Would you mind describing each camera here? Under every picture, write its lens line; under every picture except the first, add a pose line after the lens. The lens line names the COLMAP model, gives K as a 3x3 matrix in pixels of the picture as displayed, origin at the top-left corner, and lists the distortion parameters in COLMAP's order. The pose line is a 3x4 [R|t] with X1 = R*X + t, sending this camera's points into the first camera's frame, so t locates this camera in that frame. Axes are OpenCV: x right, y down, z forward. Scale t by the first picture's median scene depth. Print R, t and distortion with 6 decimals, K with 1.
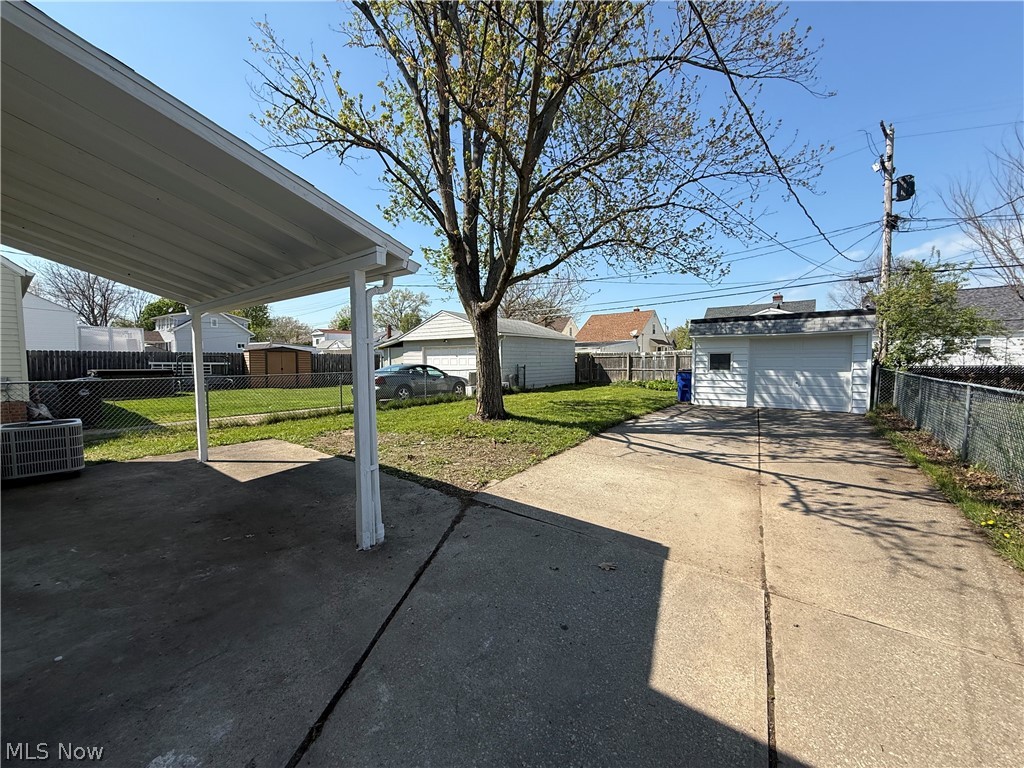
lens RADIAL K [[408.6, 0, 508.7], [0, 408.6, 383.2], [0, 0, 1]] dist [0.001137, -0.000441]
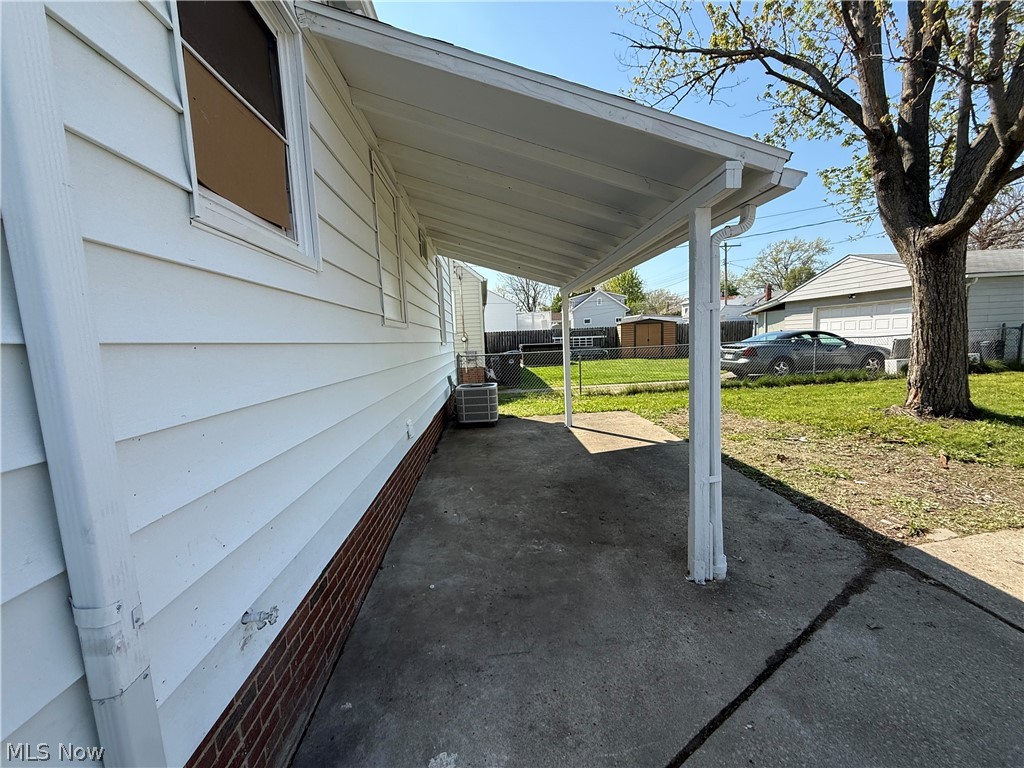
lens RADIAL K [[408.6, 0, 508.1], [0, 408.6, 386.1], [0, 0, 1]] dist [0.001137, -0.000441]
pose [[0.661762, 0.059700, -0.747334, -0.018009], [0.001827, 0.996693, 0.081238, -0.011294], [0.749712, -0.055126, 0.659464, 0.126057]]
